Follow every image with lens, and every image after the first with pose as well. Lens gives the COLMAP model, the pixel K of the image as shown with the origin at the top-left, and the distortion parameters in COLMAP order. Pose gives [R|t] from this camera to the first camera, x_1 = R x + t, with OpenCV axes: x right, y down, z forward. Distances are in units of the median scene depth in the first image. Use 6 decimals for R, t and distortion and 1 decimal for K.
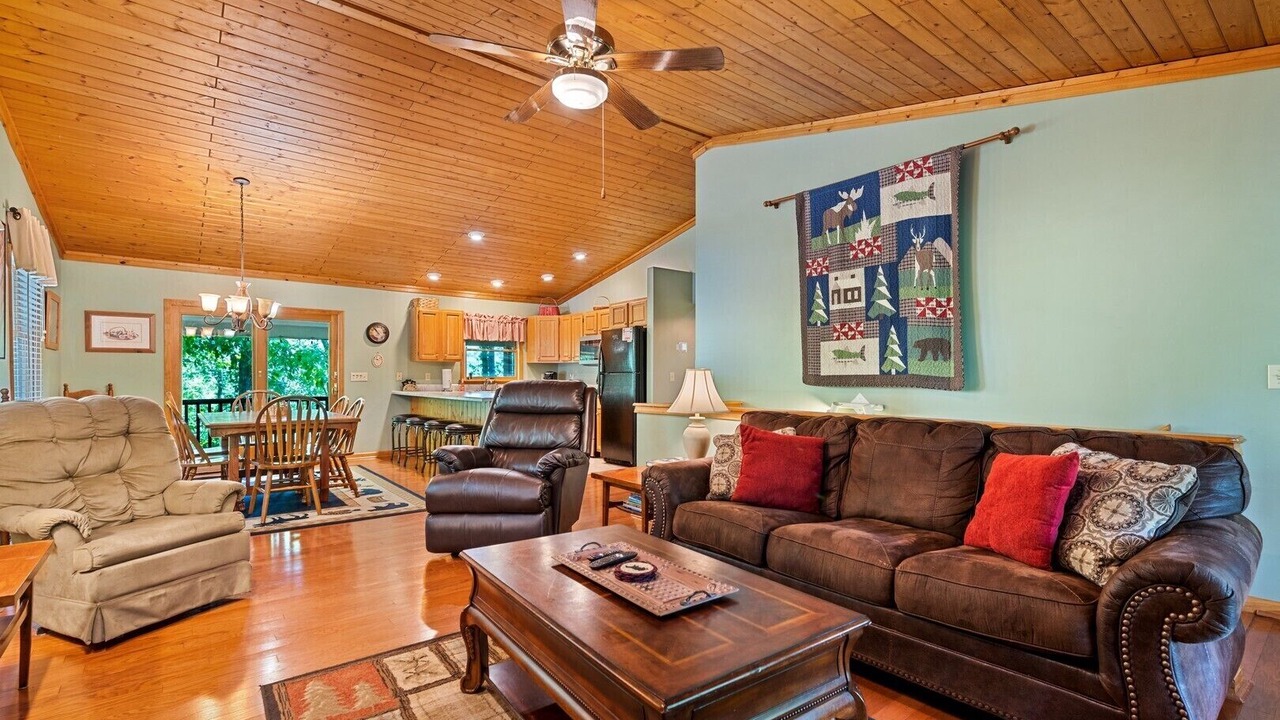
lens RADIAL K [[577.5, 0, 643.8], [0, 577.5, 373.9], [0, 0, 1]] dist [0.019528, -0.000212]
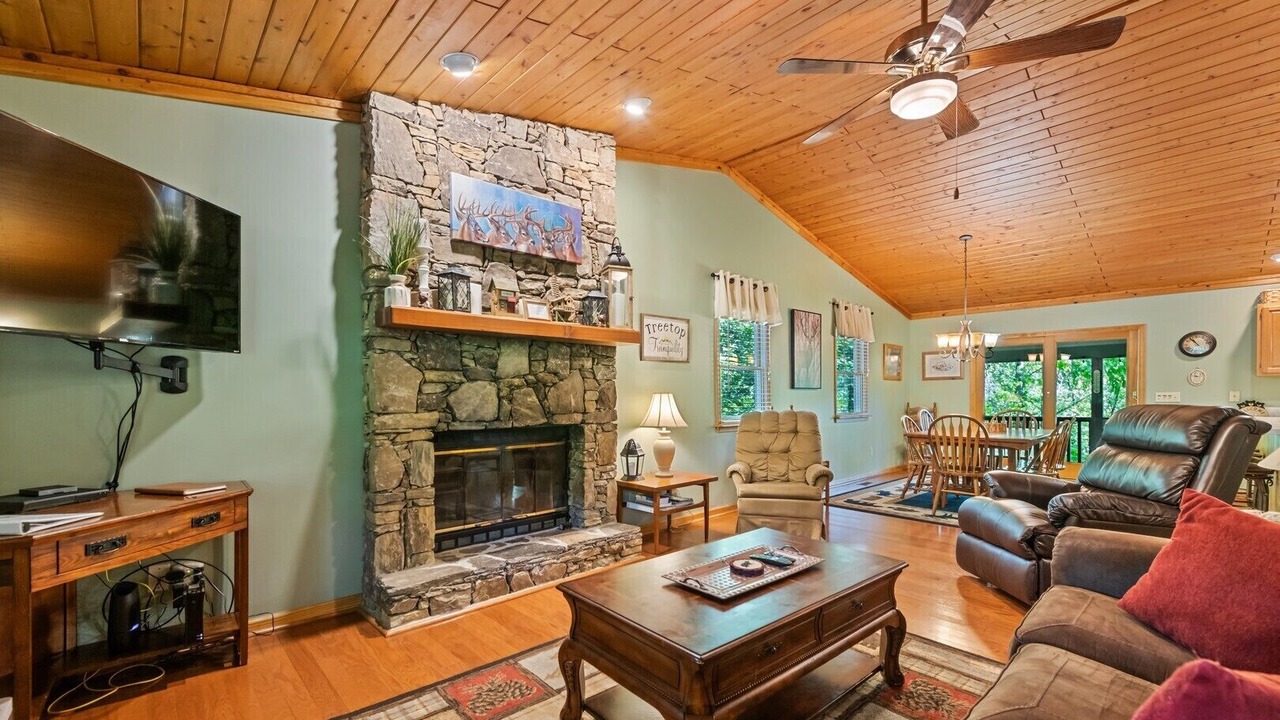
lens RADIAL K [[512.9, 0, 638.2], [0, 512.9, 400.9], [0, 0, 1]] dist [0.003037, 0.000454]
pose [[0.065441, 0.007233, -0.997830, 0.217927], [0.009219, 0.999927, 0.007853, -0.002551], [0.997814, -0.009713, 0.065370, 0.156624]]
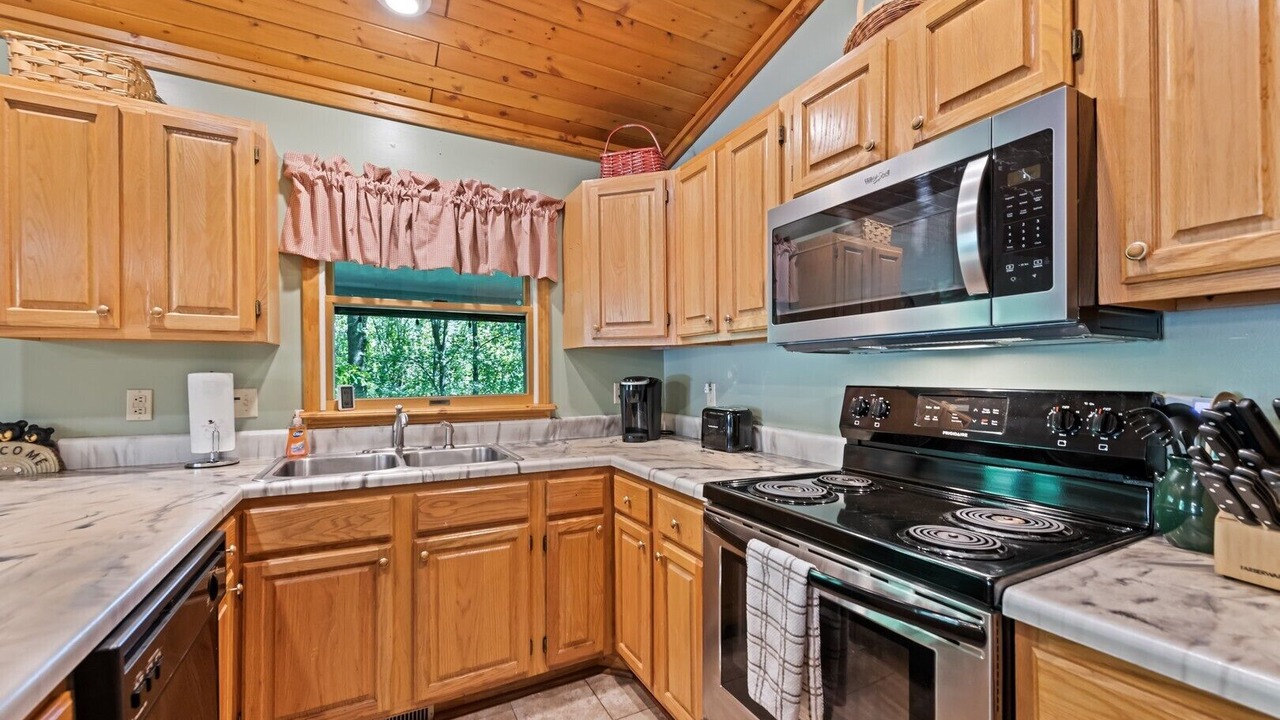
lens RADIAL K [[505.7, 0, 638.2], [0, 505.7, 376.0], [0, 0, 1]] dist [0.019680, -0.006627]
pose [[0.984037, -0.007729, -0.177796, -0.132351], [0.009413, 0.999918, 0.008634, -0.007343], [0.177714, -0.010170, 0.984030, 0.856175]]
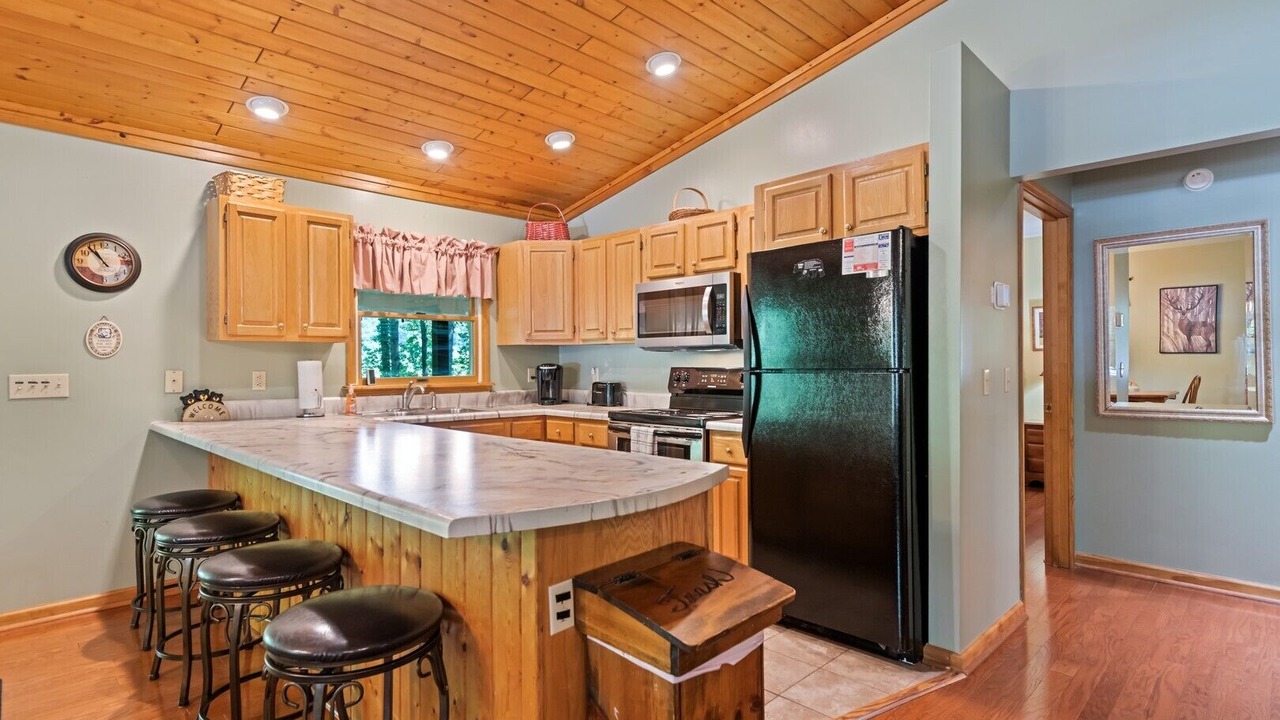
lens RADIAL K [[621.8, 0, 640.0], [0, 621.8, 360.0], [0, 0, 1]] dist [0.001052, 0.000202]
pose [[0.992153, -0.007783, 0.124786, -0.175102], [0.007623, 0.999969, 0.001767, -0.008063], [-0.124796, -0.000802, 0.992182, 0.568994]]
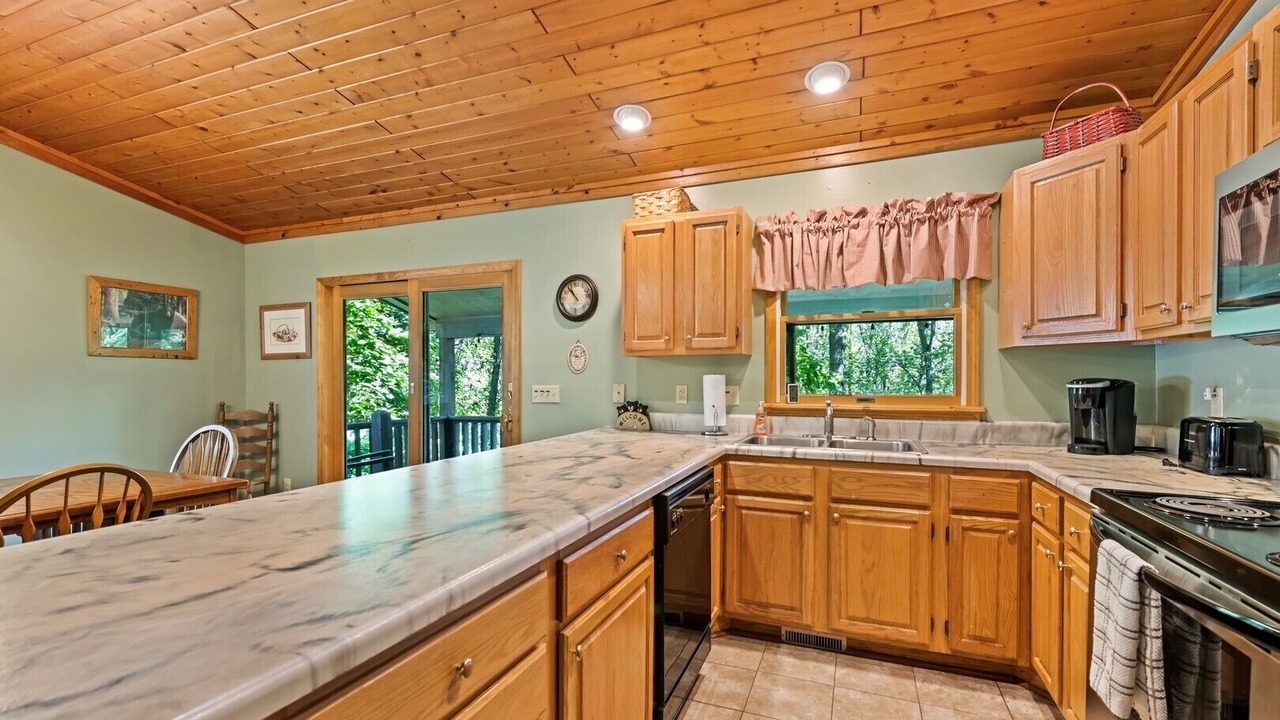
lens RADIAL K [[544.9, 0, 642.0], [0, 544.9, 388.1], [0, 0, 1]] dist [0.000112, -0.000068]
pose [[0.507651, 0.008844, -0.861517, -0.063342], [0.008926, 0.999840, 0.015524, -0.005761], [0.861517, -0.015571, 0.507491, 0.813737]]
